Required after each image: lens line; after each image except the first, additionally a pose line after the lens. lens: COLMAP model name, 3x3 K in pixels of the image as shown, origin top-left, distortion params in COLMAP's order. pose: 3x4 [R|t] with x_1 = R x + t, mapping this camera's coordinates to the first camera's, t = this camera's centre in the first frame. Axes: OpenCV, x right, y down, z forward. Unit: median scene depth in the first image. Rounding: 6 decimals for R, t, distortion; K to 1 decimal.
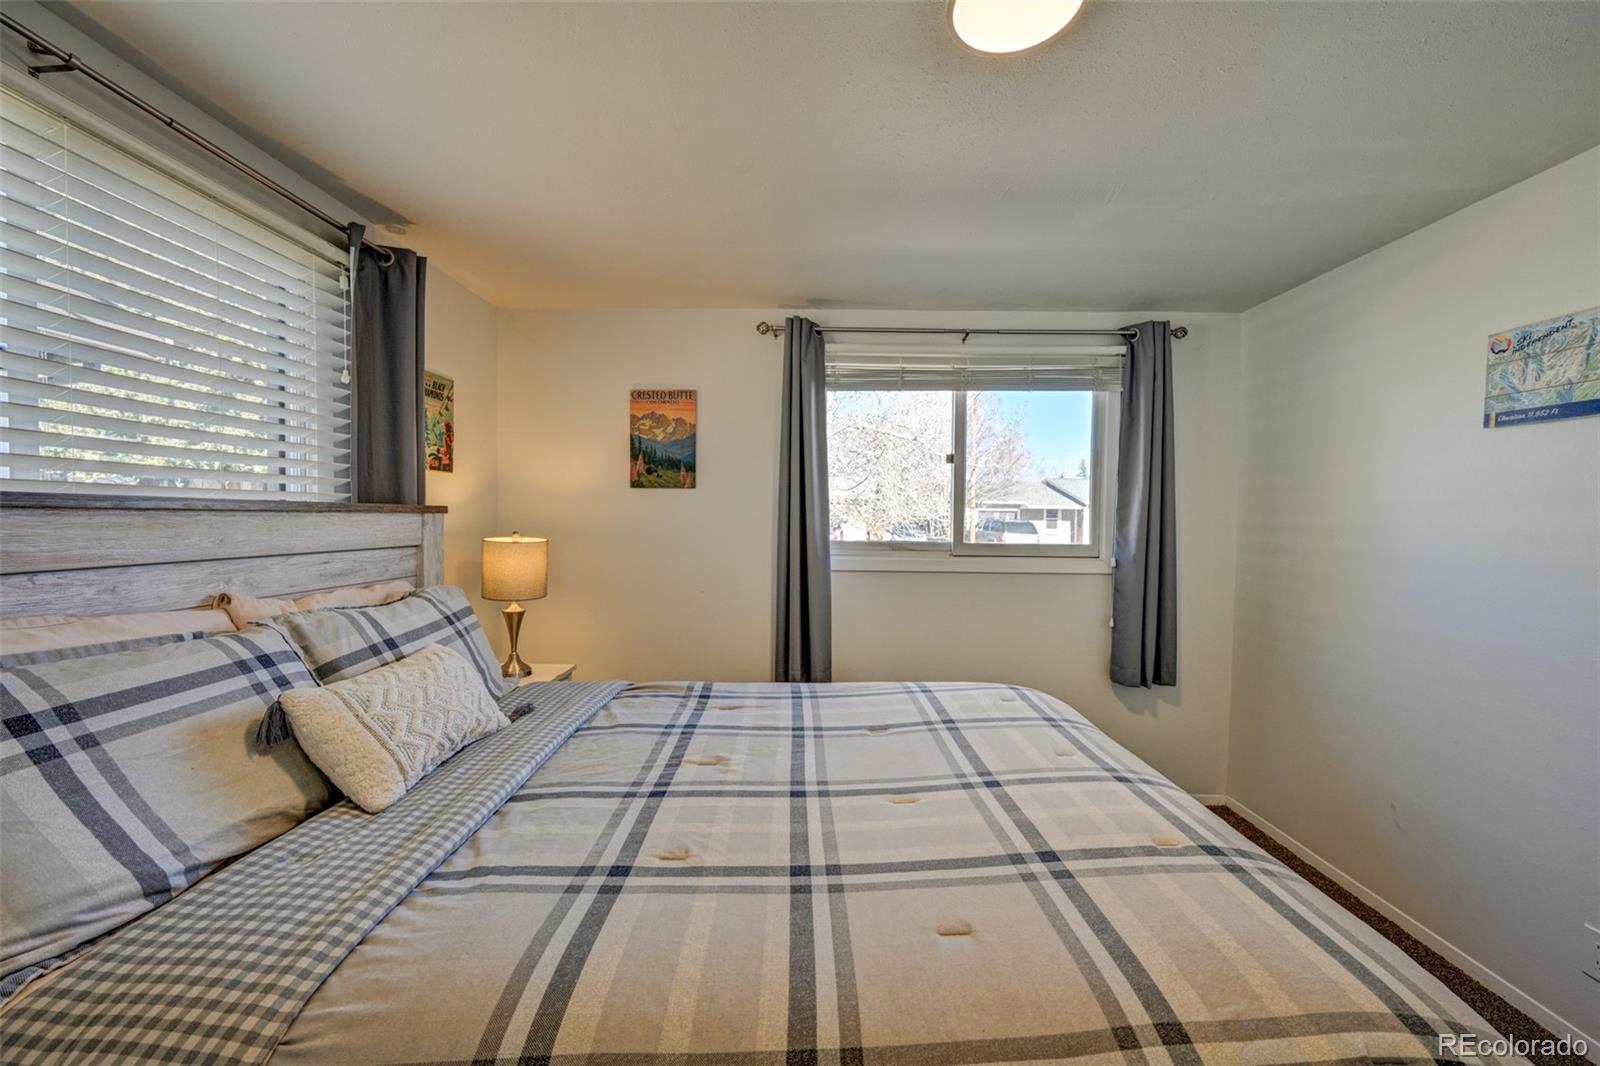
lens RADIAL K [[631.1, 0, 805.2], [0, 631.1, 535.3], [0, 0, 1]] dist [-0.002258, 0.001073]
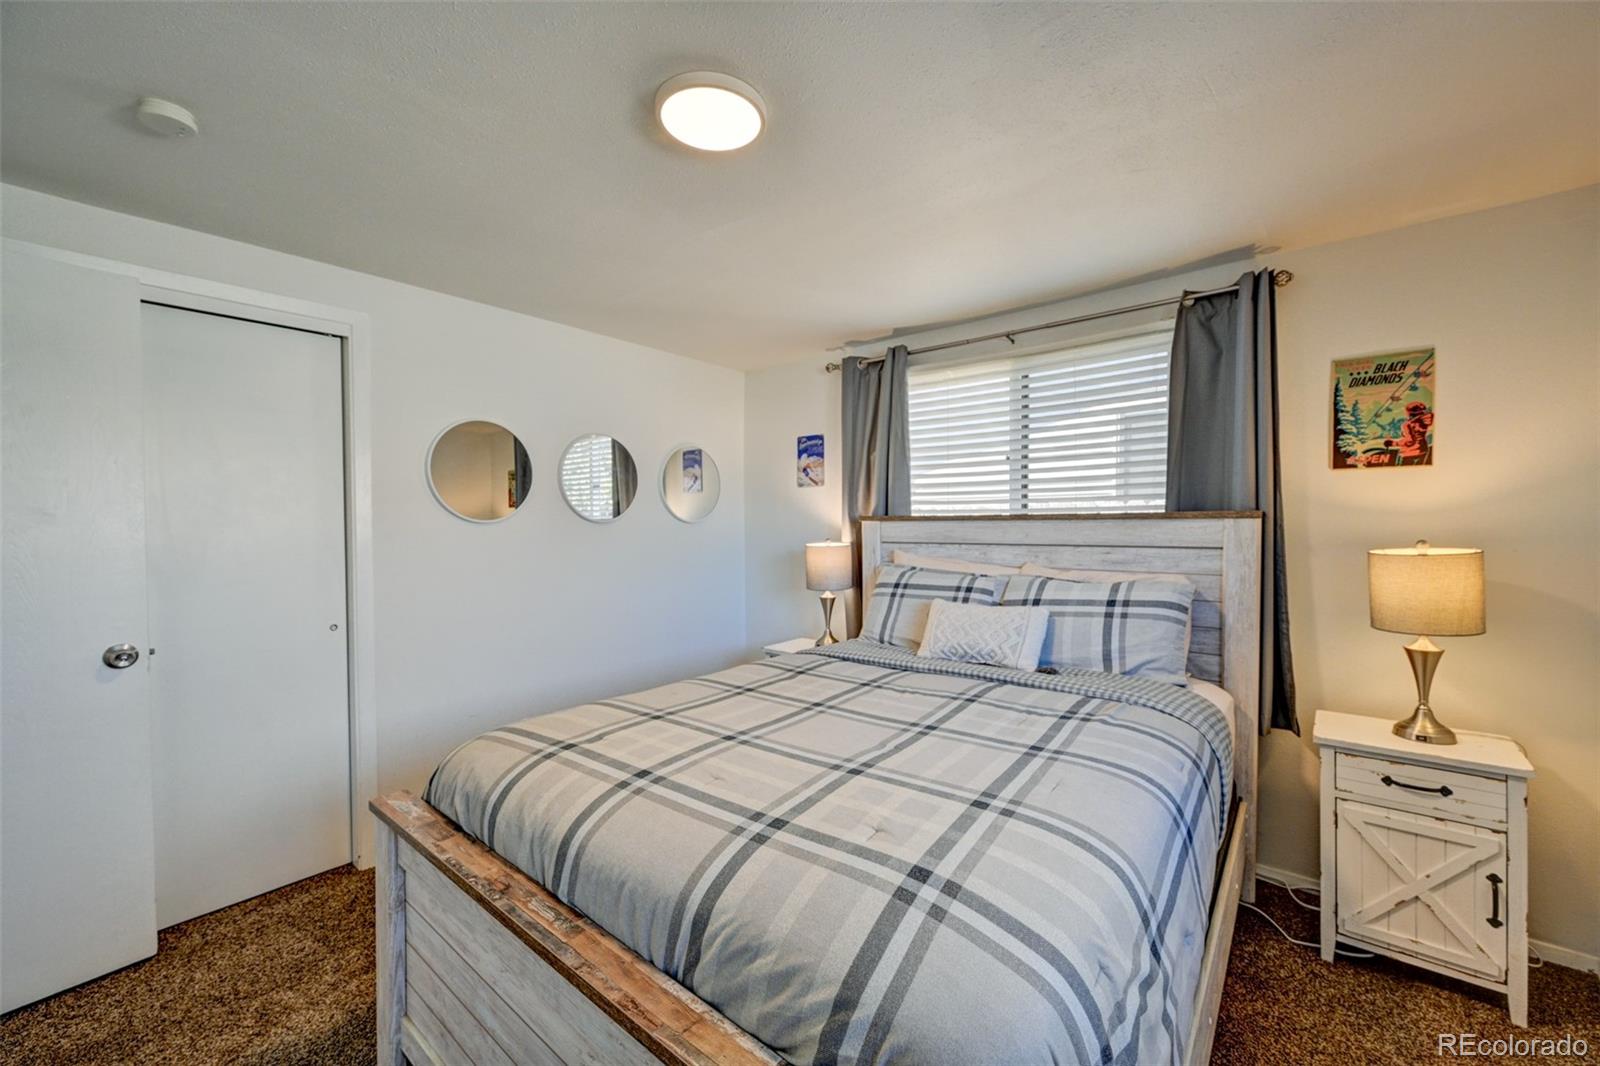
lens RADIAL K [[631.1, 0, 804.1], [0, 631.1, 529.7], [0, 0, 1]] dist [-0.002258, 0.001073]
pose [[-0.629068, 0.002335, -0.777346, 0.781499], [-0.021401, 0.999564, 0.020322, -0.024961], [0.777055, 0.029420, -0.628744, 1.265195]]
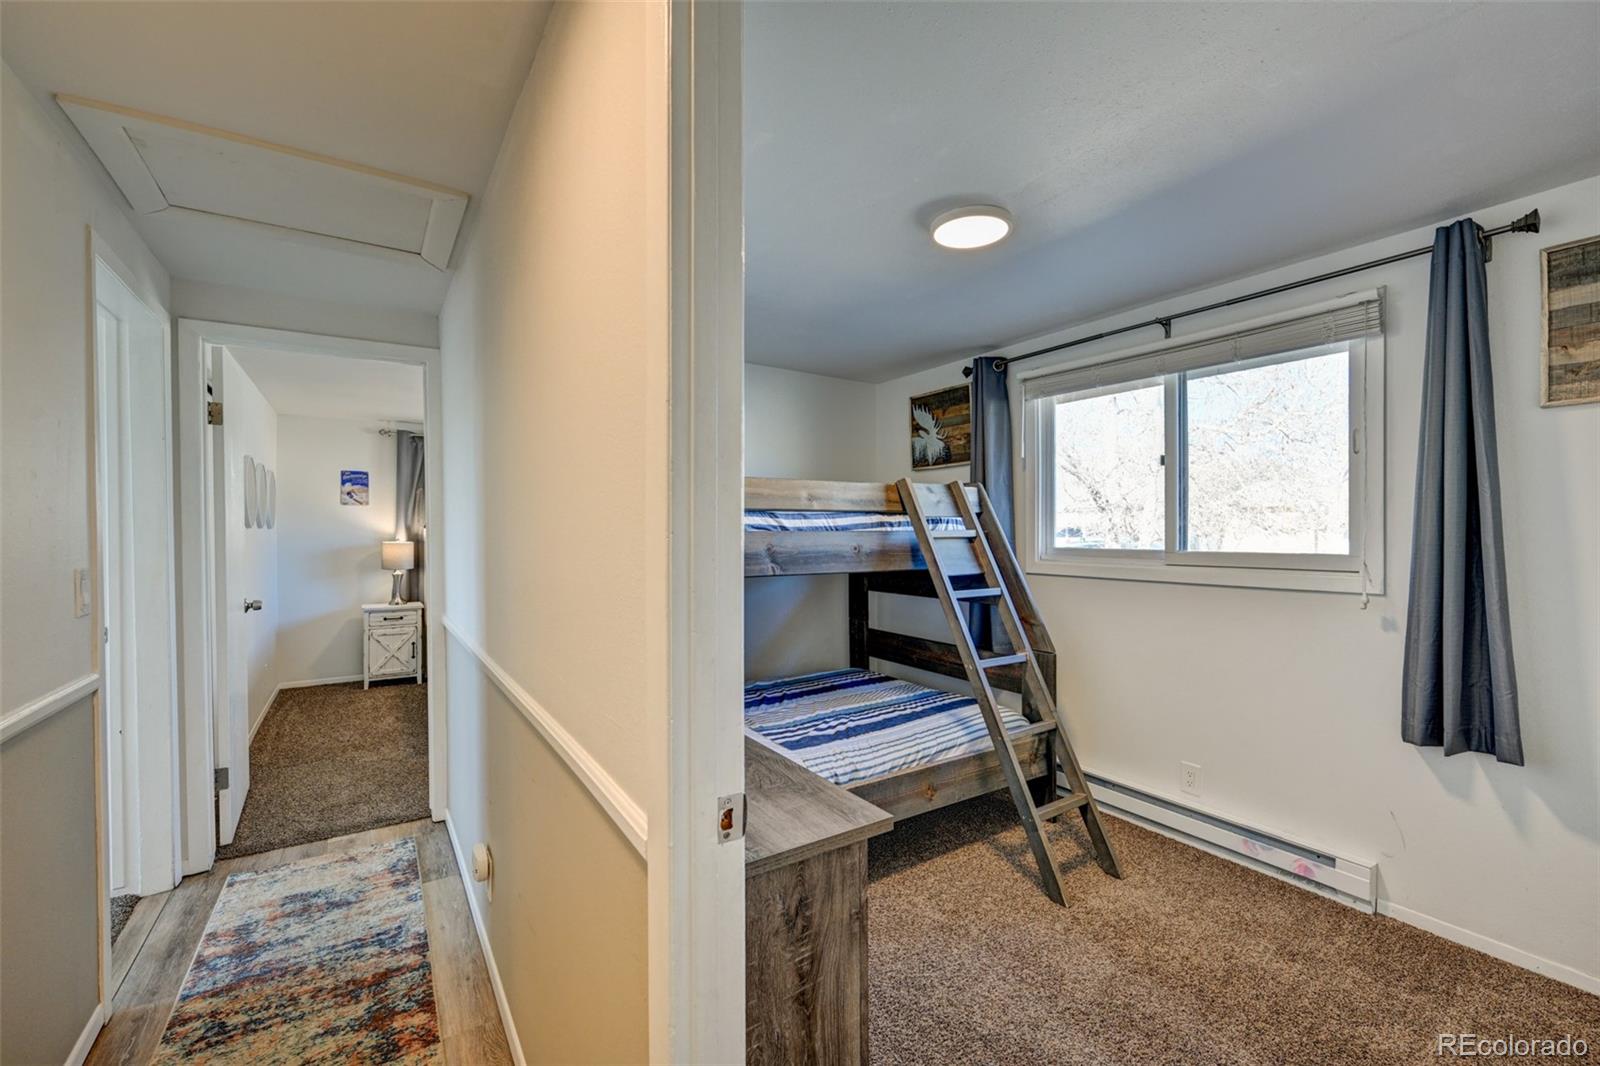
lens RADIAL K [[657.4, 0, 795.6], [0, 657.4, 531.0], [0, 0, 1]] dist [0.002305, -0.000642]
pose [[0.553687, -0.009270, -0.832673, 3.013446], [-0.011874, 0.999748, -0.019026, 0.036657], [0.832640, 0.020422, 0.553437, 0.010985]]
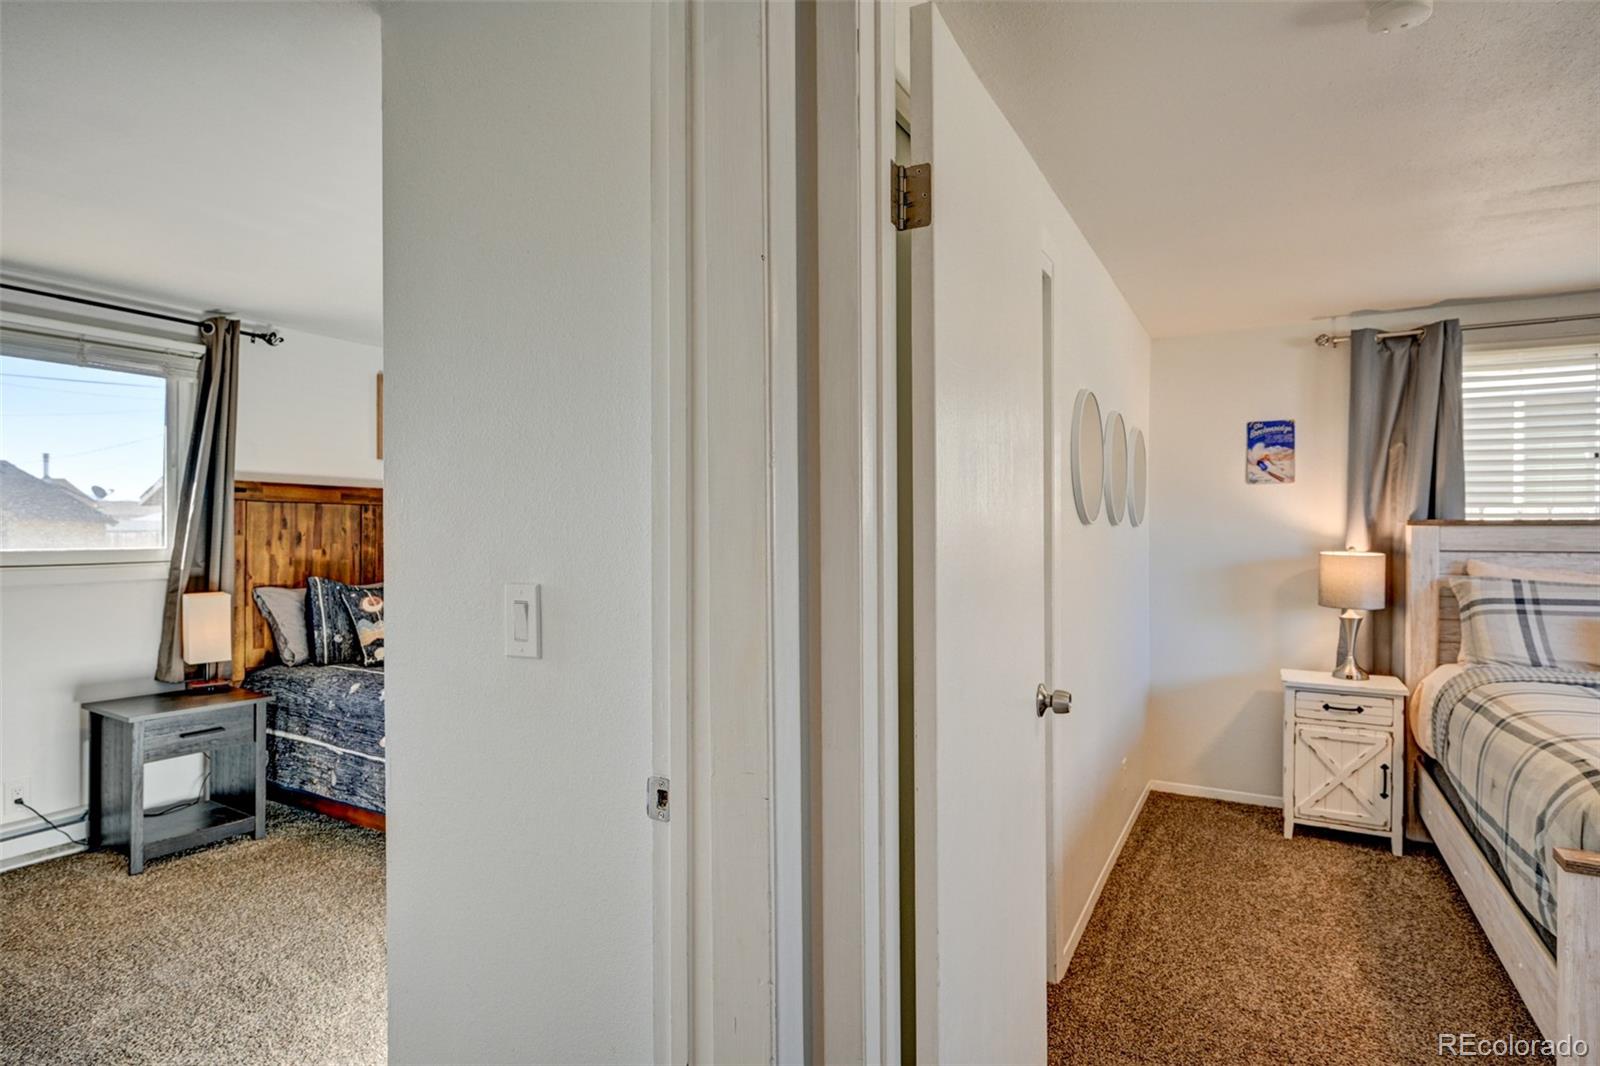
lens RADIAL K [[836.0, 0, 806.8], [0, 836.0, 533.0], [0, 0, 1]] dist [-0.001739, 0.000640]
pose [[-0.482997, -0.005276, -0.875606, 1.704737], [-0.027131, 0.999592, 0.008943, 0.020939], [0.875201, 0.028076, -0.482943, -0.006491]]
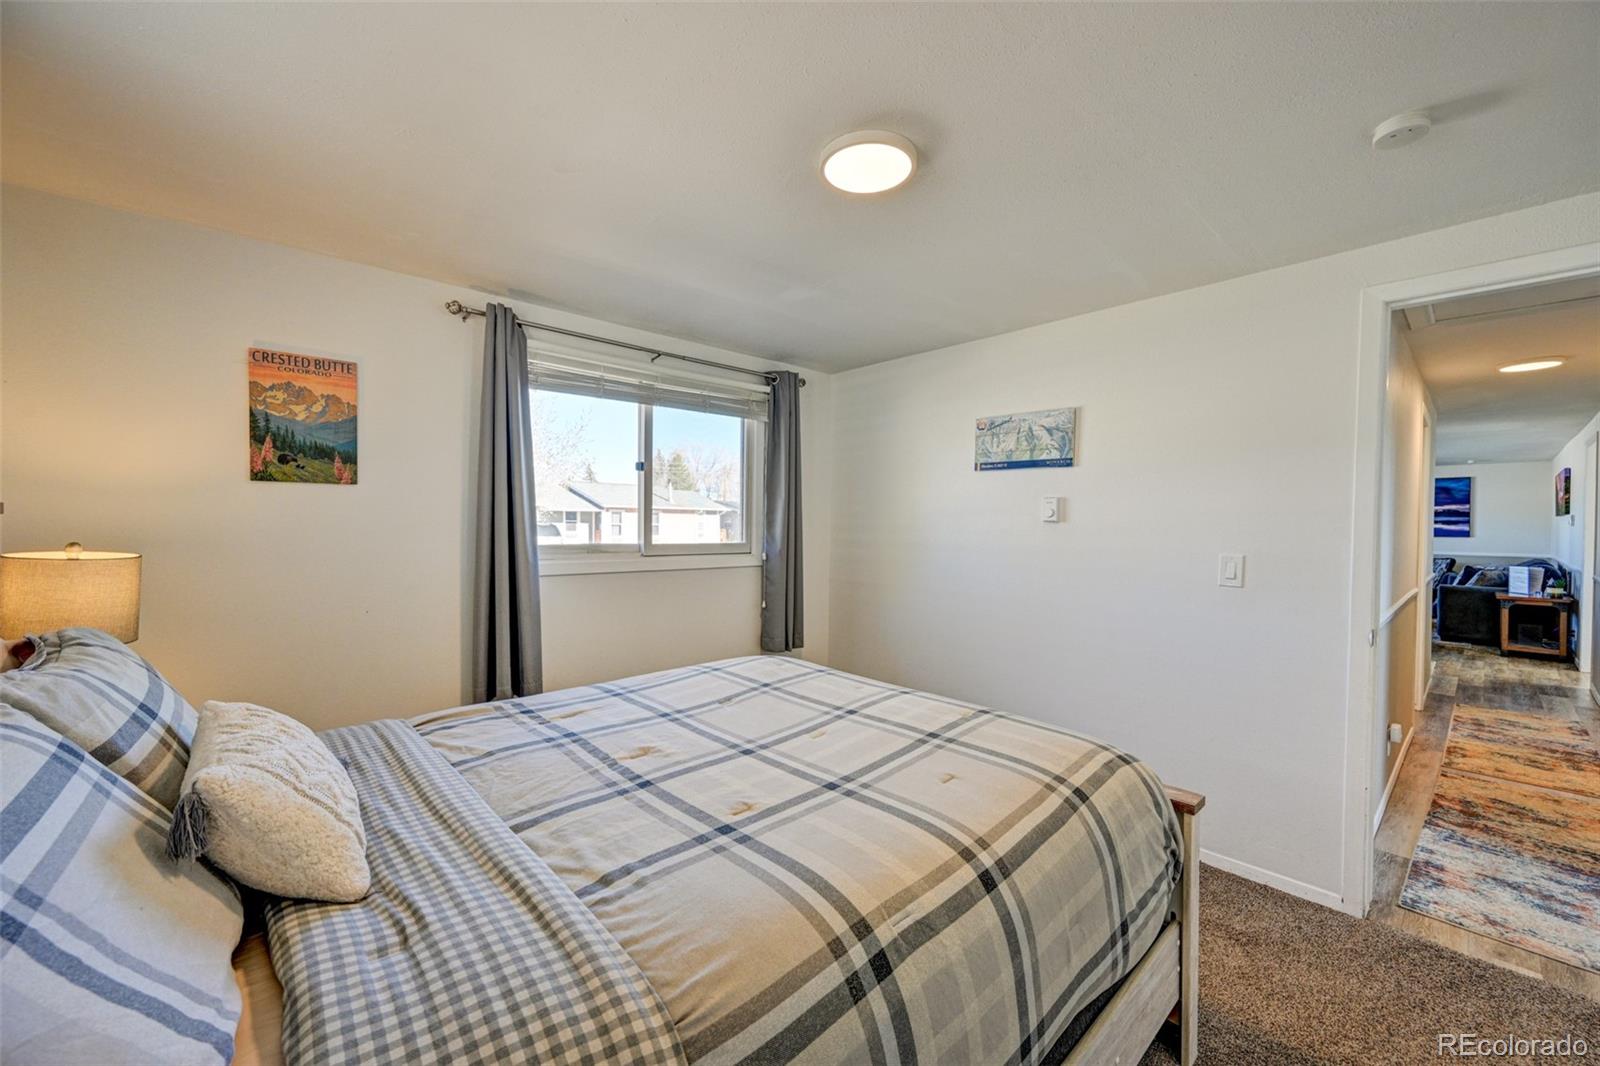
lens RADIAL K [[631.1, 0, 805.6], [0, 631.1, 537.4], [0, 0, 1]] dist [-0.002258, 0.001073]
pose [[0.731248, -0.017350, 0.681891, -0.493236], [0.017324, 0.999826, 0.006861, -0.003861], [-0.681891, 0.006796, 0.731422, 0.026836]]
